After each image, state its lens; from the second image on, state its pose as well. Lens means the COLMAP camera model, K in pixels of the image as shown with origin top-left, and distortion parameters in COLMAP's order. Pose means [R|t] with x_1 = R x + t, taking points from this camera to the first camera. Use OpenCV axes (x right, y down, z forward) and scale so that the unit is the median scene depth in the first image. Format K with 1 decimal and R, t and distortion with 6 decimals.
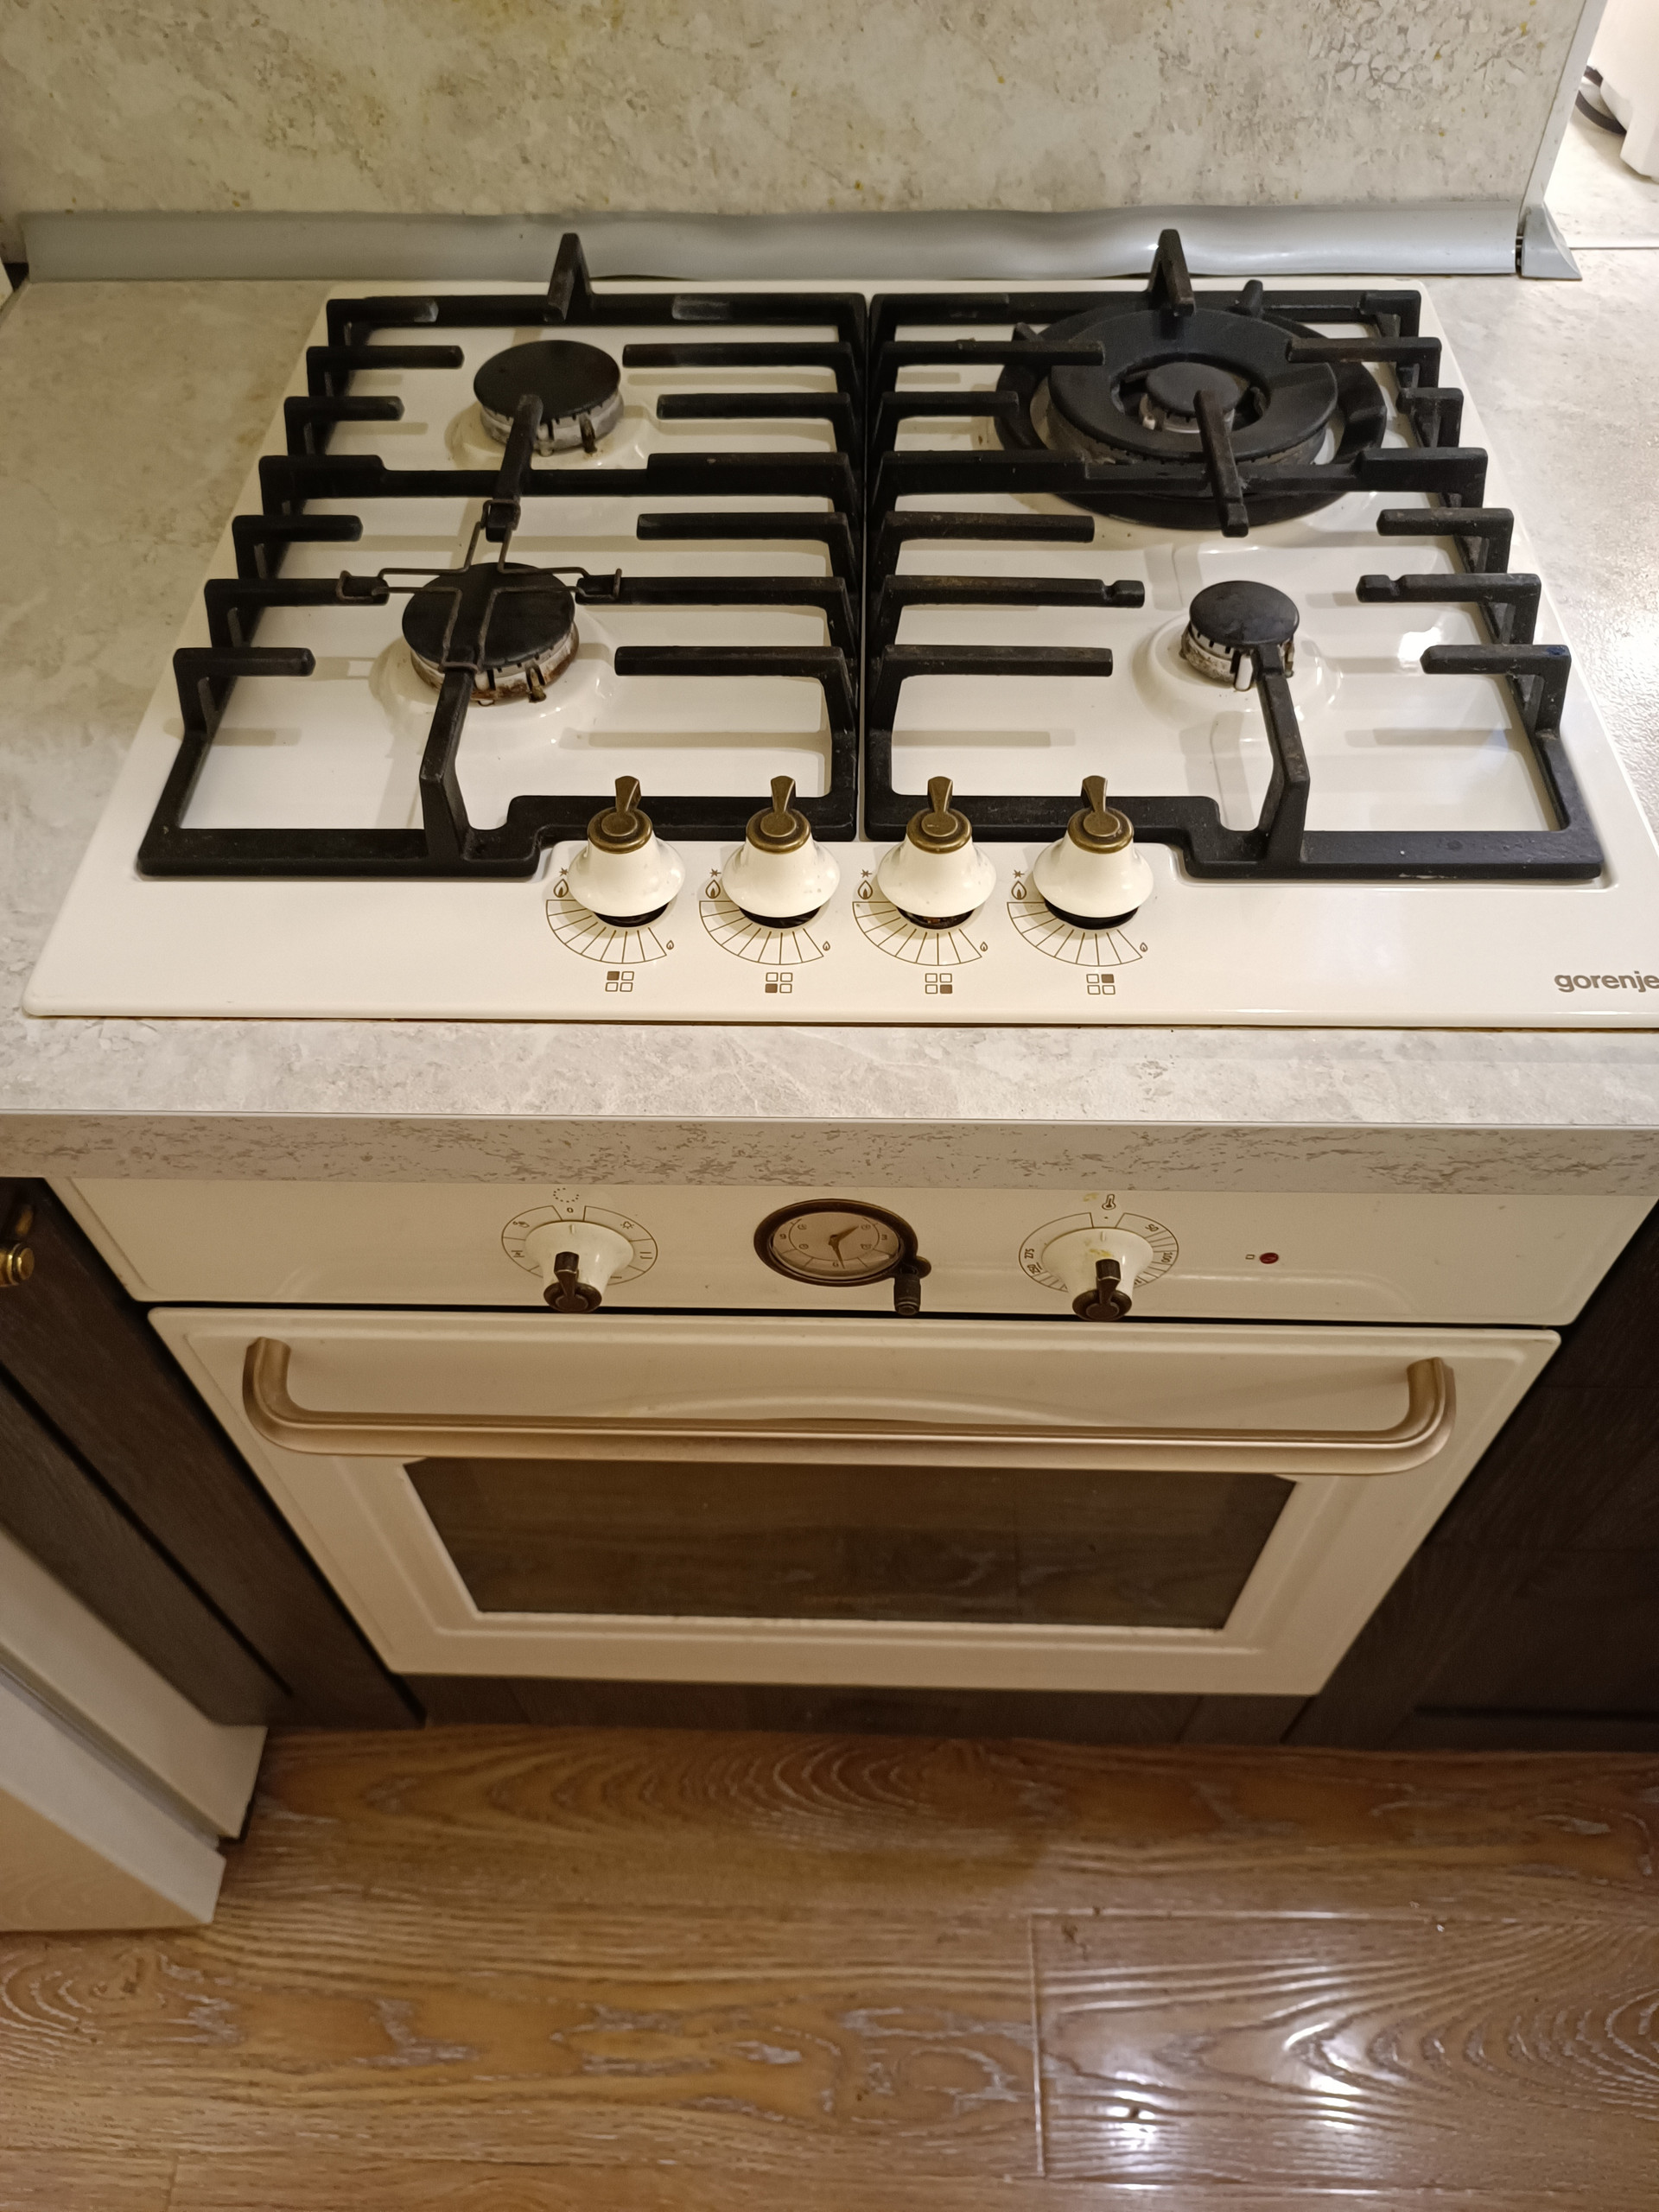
lens RADIAL K [[1618.0, 0, 817.6], [0, 1618.0, 1099.0], [0, 0, 1]] dist [-0.005850, -0.000179]
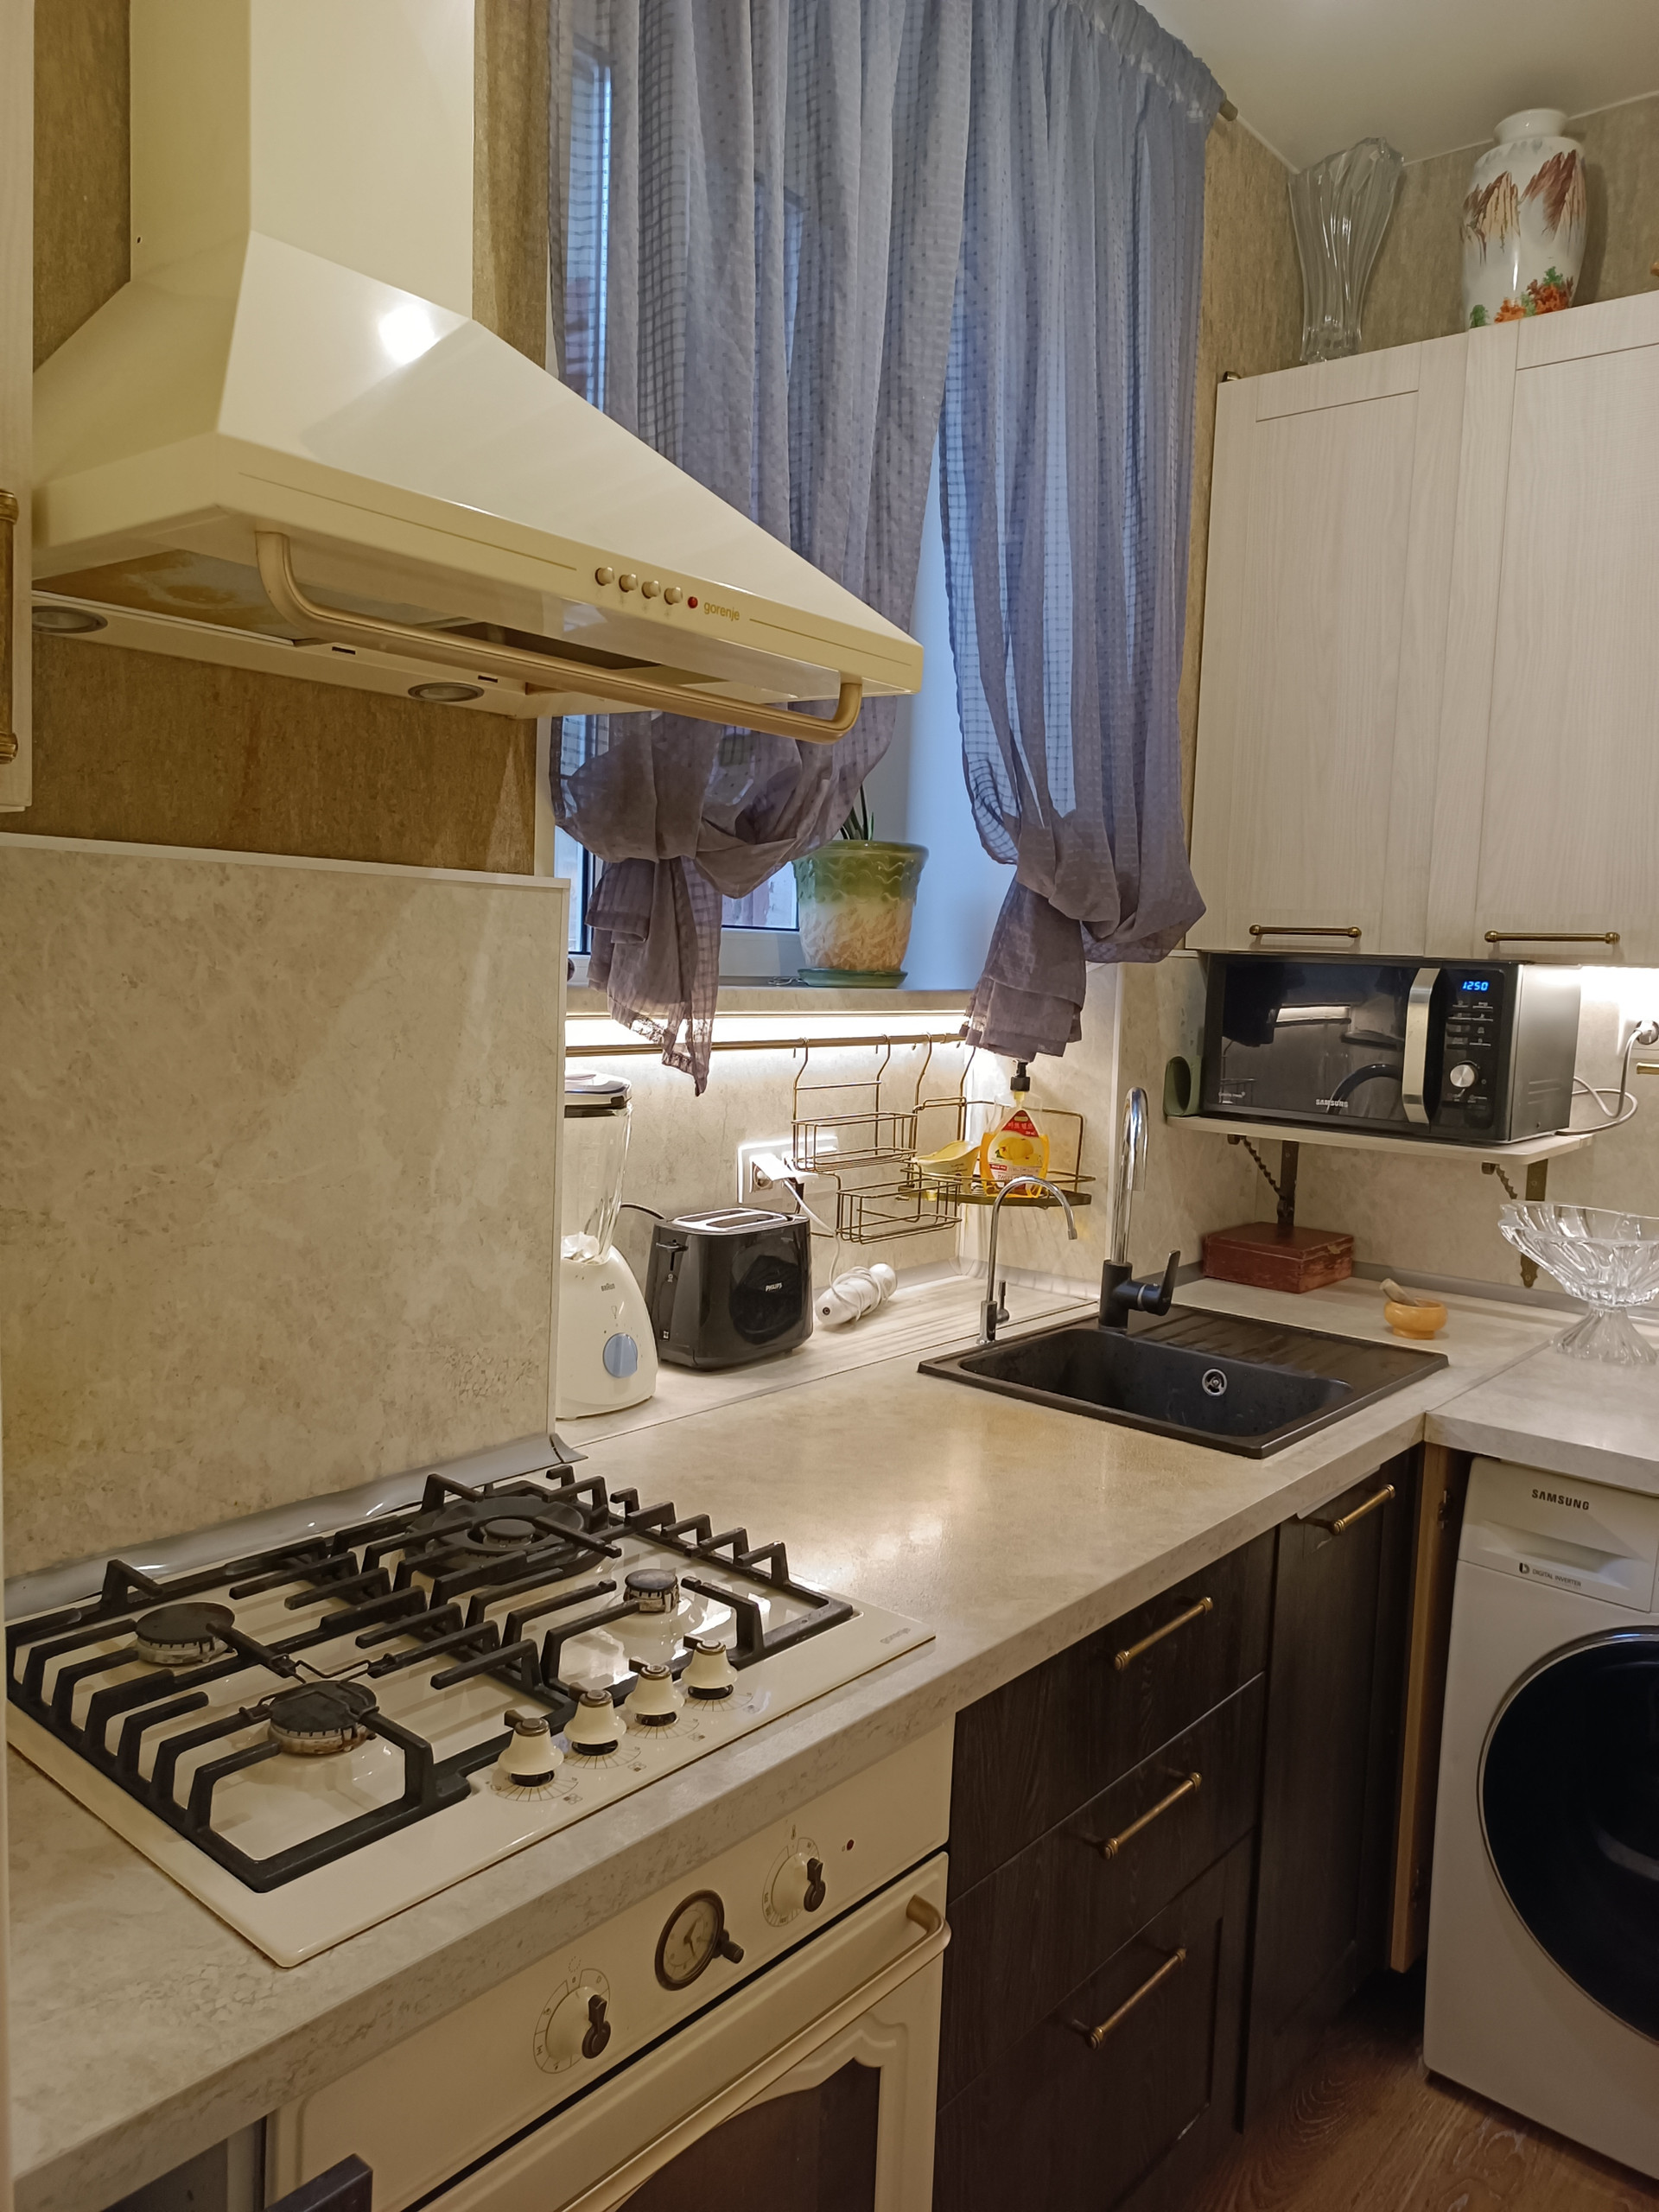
lens RADIAL K [[1572.6, 0, 826.3], [0, 1572.6, 1100.8], [0, 0, 1]] dist [-0.009015, -0.006770]
pose [[0.621579, -0.027163, 0.782881, -0.873252], [0.587705, 0.676933, -0.443130, 0.231031], [-0.517921, 0.735543, 0.436731, -0.330552]]
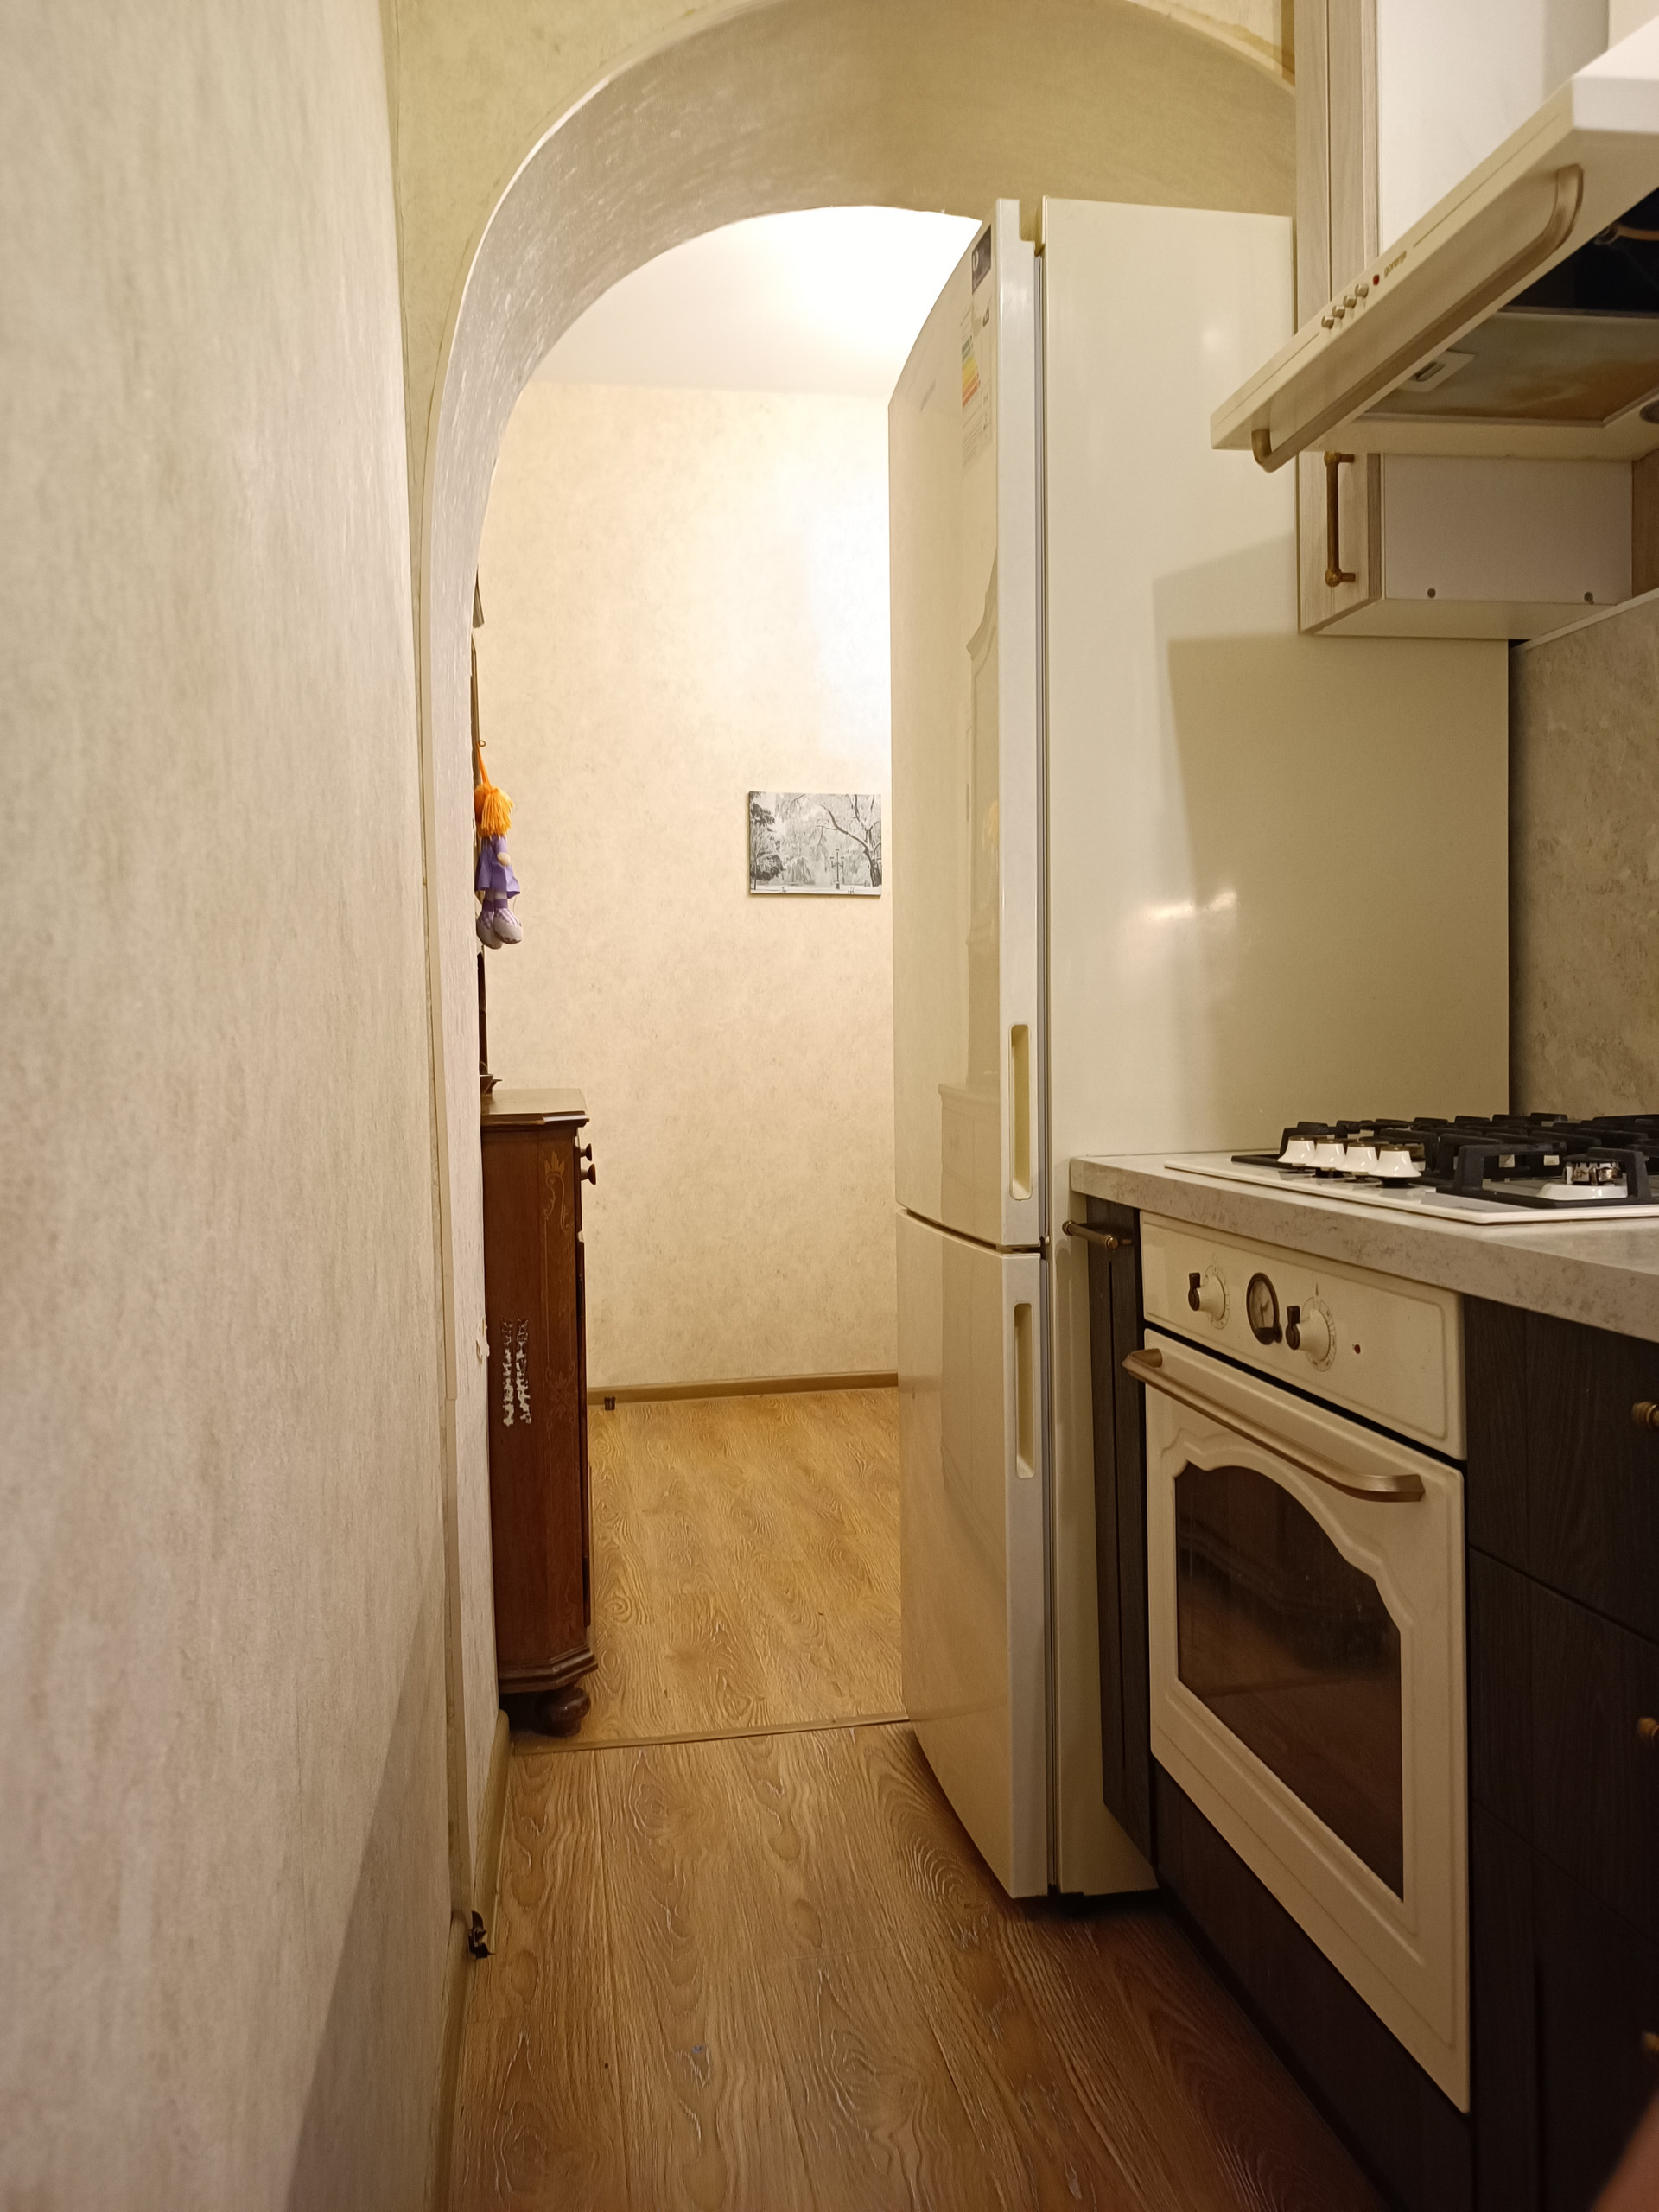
lens RADIAL K [[1618.0, 0, 825.8], [0, 1618.0, 1104.8], [0, 0, 1]] dist [-0.005850, -0.000179]
pose [[0.206271, 0.044638, -0.977476, 1.579898], [-0.760261, 0.636193, -0.131380, 0.506888], [0.615999, 0.770237, 0.165165, 0.016533]]
